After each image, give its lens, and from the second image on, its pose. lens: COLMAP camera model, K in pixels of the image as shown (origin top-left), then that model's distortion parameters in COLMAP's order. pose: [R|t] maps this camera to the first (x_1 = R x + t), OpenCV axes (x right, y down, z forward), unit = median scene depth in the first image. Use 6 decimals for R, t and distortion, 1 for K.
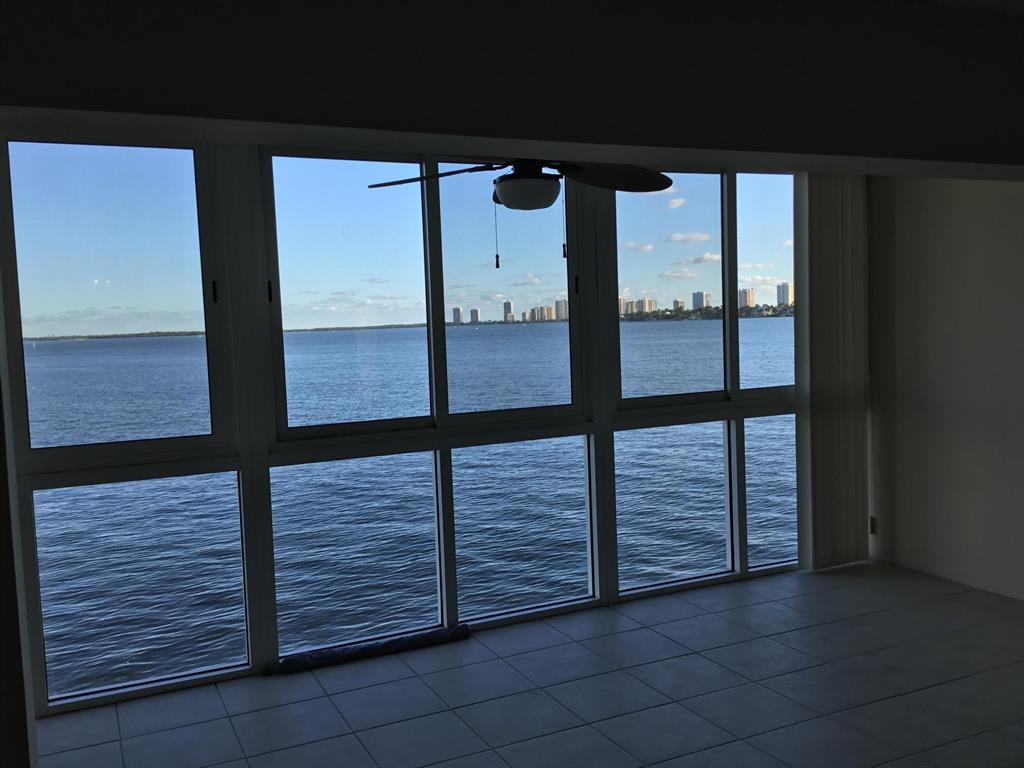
lens RADIAL K [[960.5, 0, 512.0], [0, 960.5, 384.0], [0, 0, 1]] dist [0.092268, -0.146516]
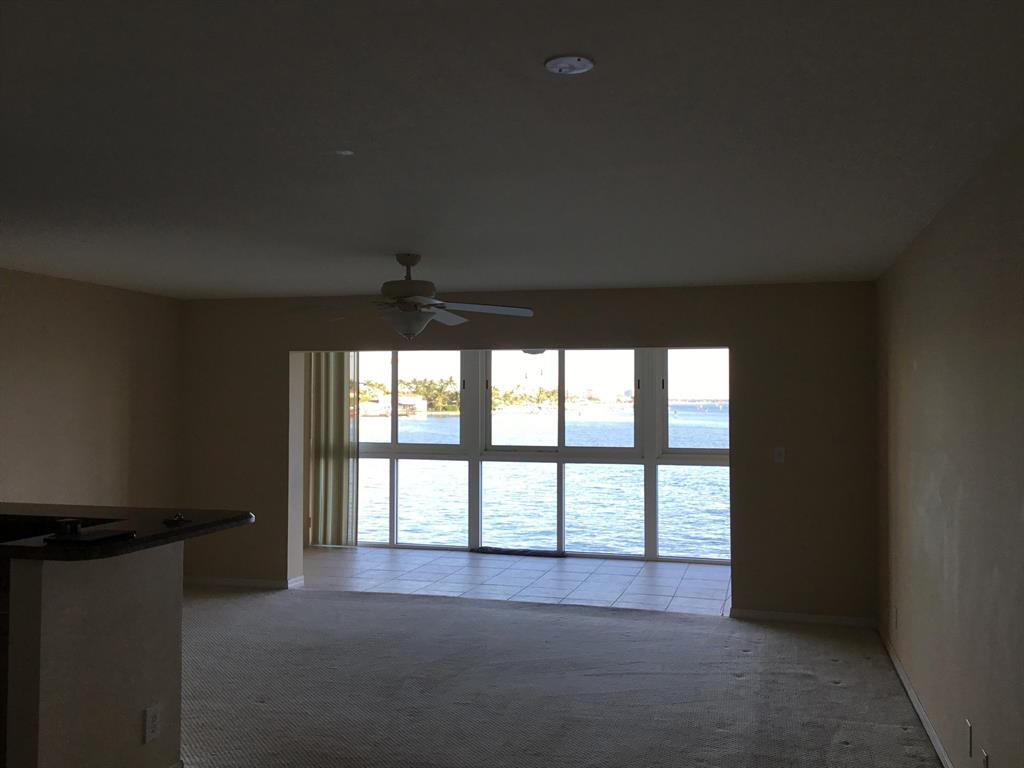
lens RADIAL K [[960.5, 0, 512.0], [0, 960.5, 384.0], [0, 0, 1]] dist [0.092268, -0.146516]
pose [[0.730194, 0.047623, -0.681578, 1.240538], [-0.061468, 0.998101, 0.003886, -0.102021], [0.680469, 0.039058, 0.731735, -0.572822]]
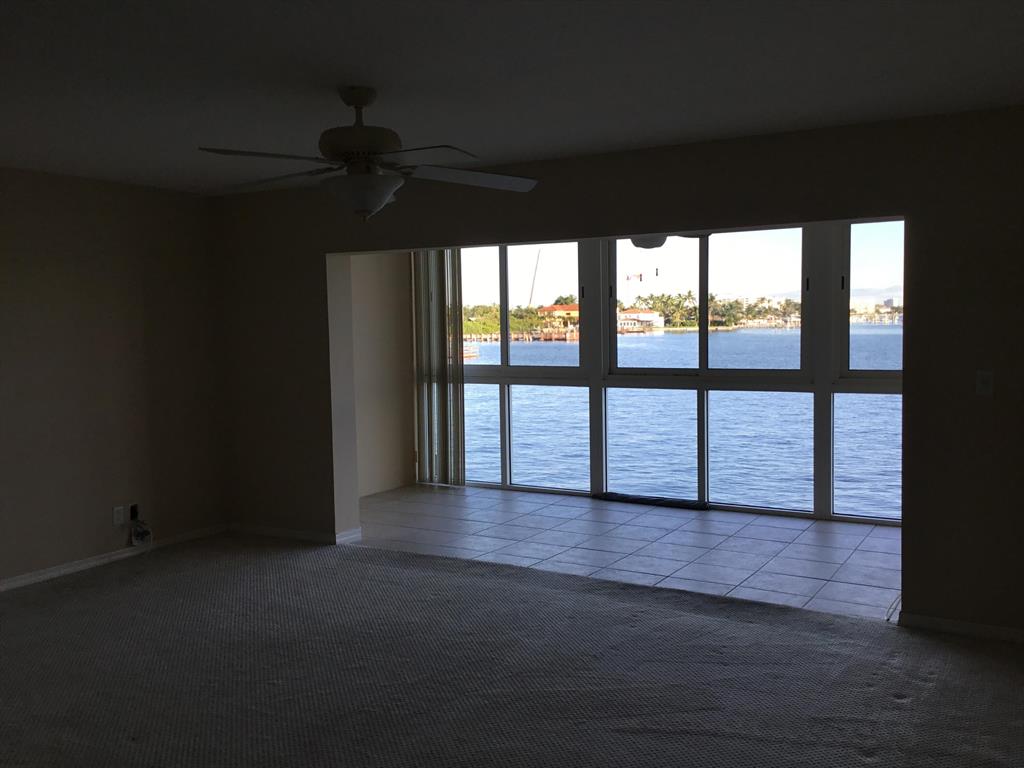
lens RADIAL K [[960.5, 0, 512.0], [0, 960.5, 384.0], [0, 0, 1]] dist [0.092268, -0.146516]
pose [[0.538936, 0.106331, -0.835608, 1.087647], [-0.037254, 0.994039, 0.102464, -0.093667], [0.841522, -0.024092, 0.539685, -0.120431]]
